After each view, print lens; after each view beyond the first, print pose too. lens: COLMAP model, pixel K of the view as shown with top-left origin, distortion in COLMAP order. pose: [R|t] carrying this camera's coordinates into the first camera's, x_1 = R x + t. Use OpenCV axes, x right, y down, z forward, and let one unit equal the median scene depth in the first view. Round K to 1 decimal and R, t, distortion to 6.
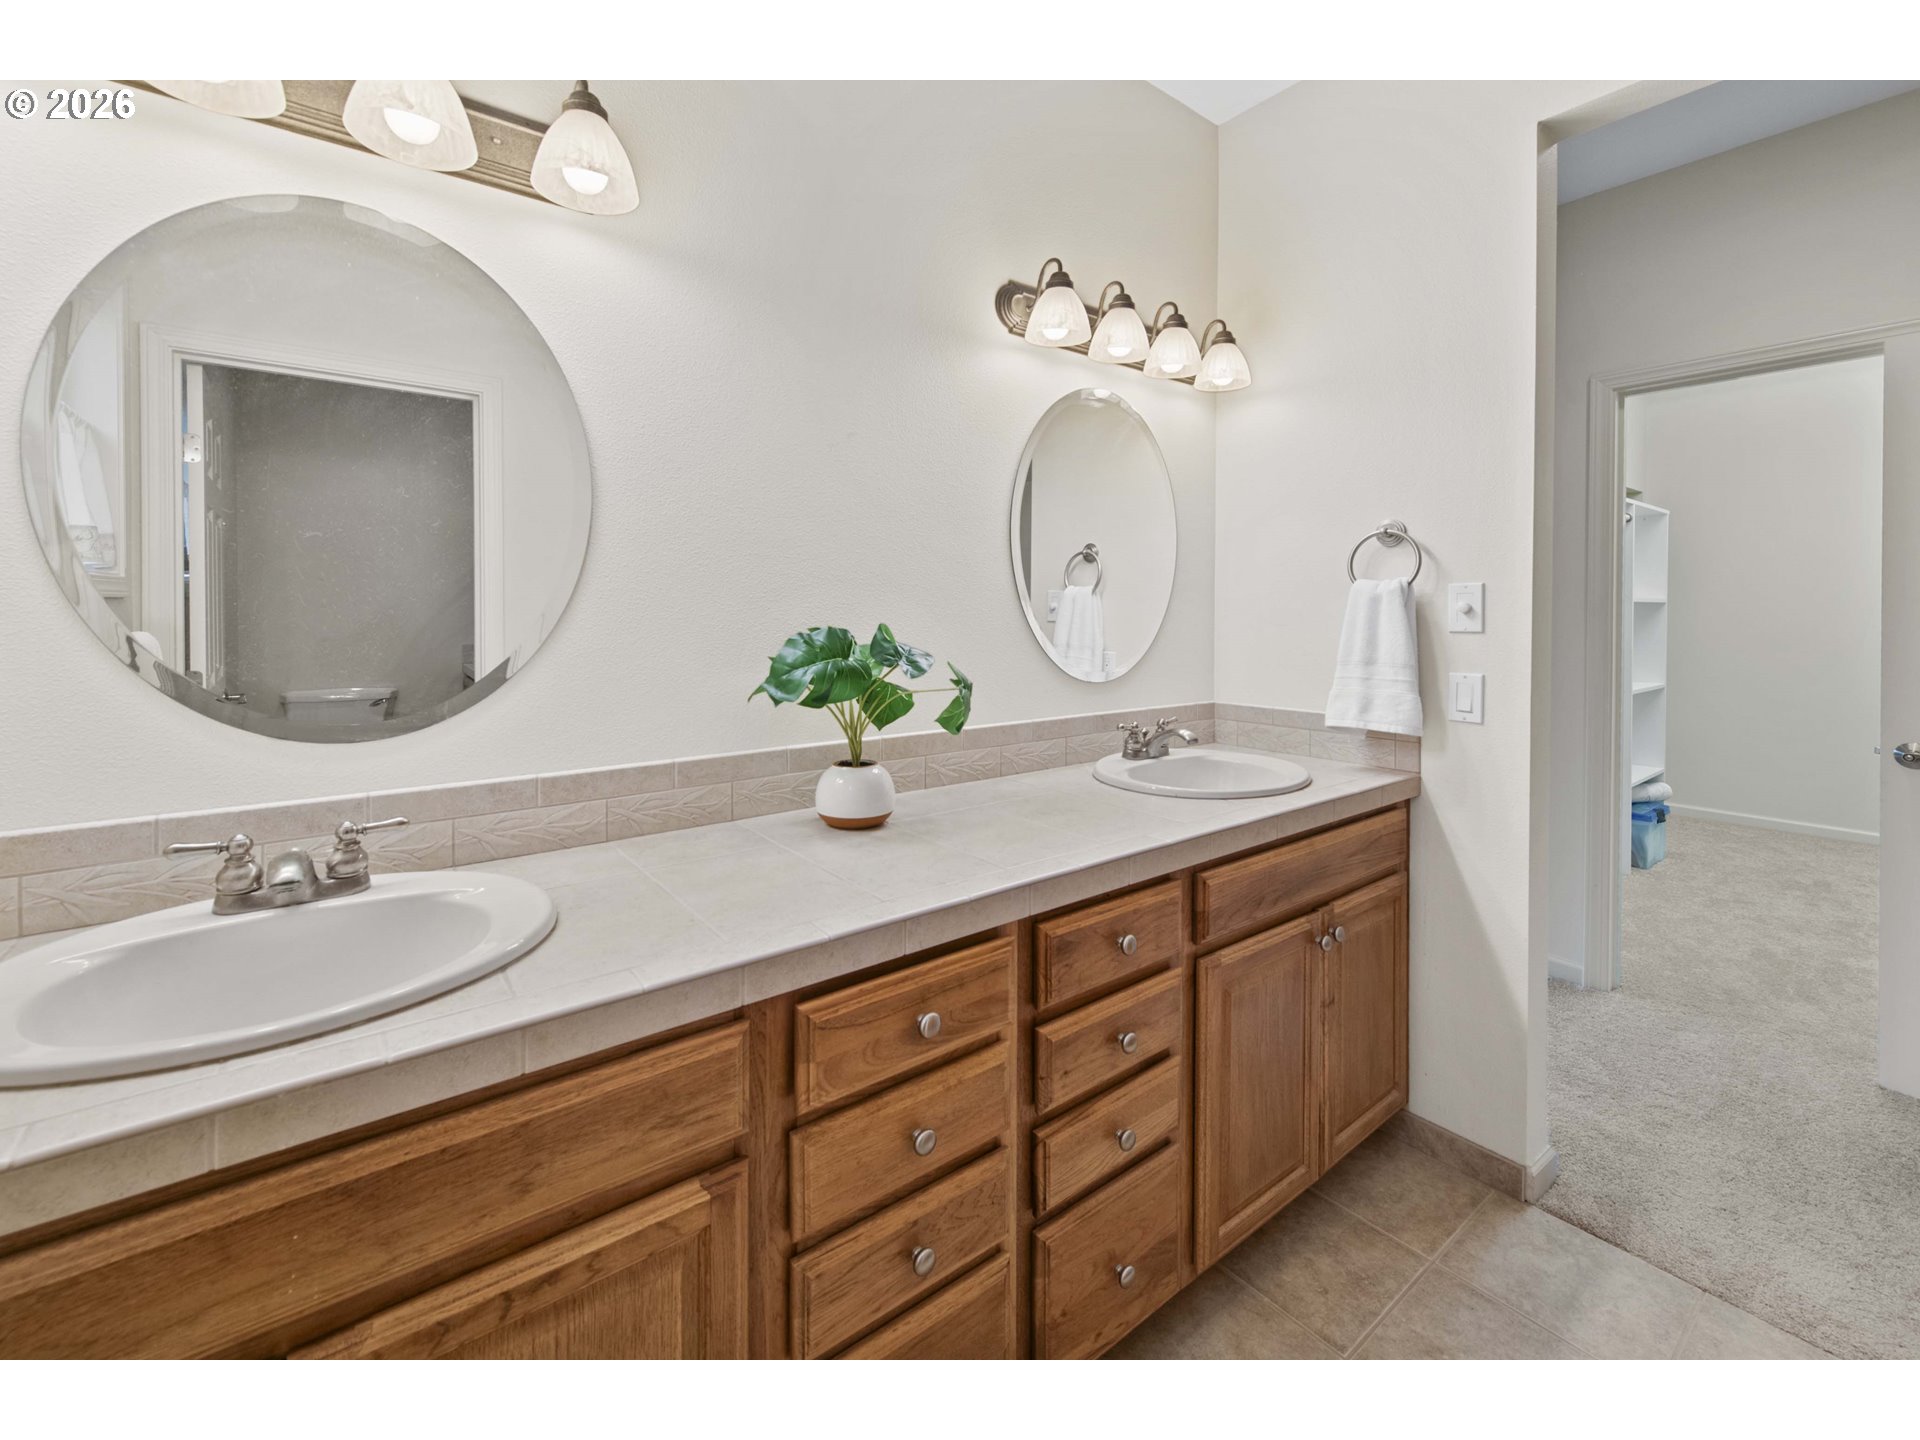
lens RADIAL K [[816.0, 0, 966.7], [0, 816.0, 624.7], [0, 0, 1]] dist [-0.002284, -0.000257]
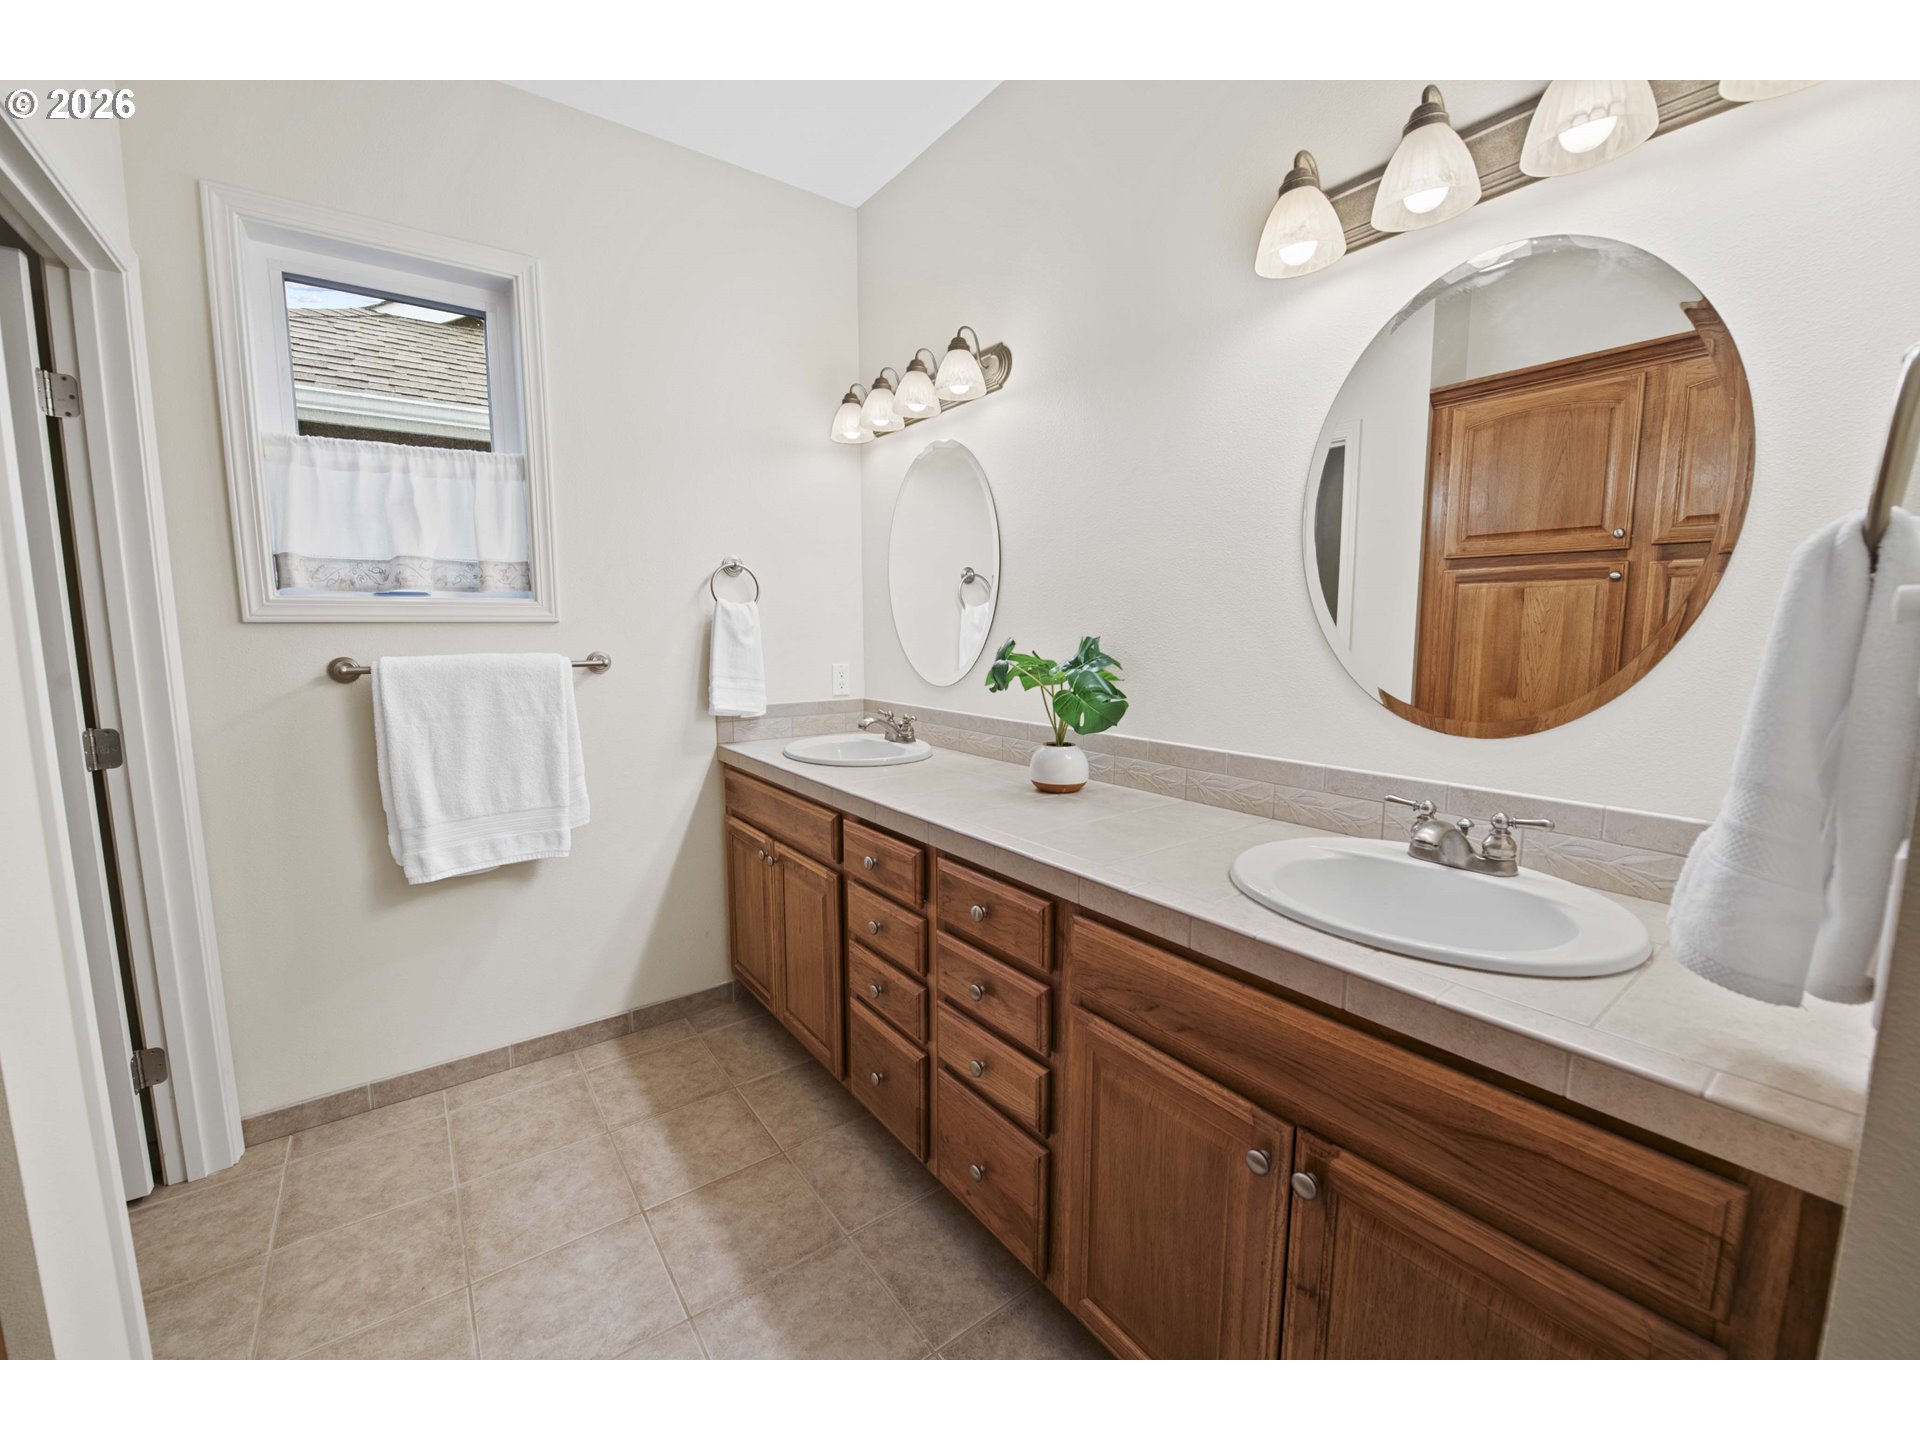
lens RADIAL K [[752.4, 0, 950.6], [0, 752.4, 725.7], [0, 0, 1]] dist [0.000891, 0.000012]
pose [[-0.036349, 0.122753, -0.991771, 0.873941], [-0.013869, 0.992270, 0.123323, -0.008957], [0.999243, 0.018238, -0.034365, 0.694095]]
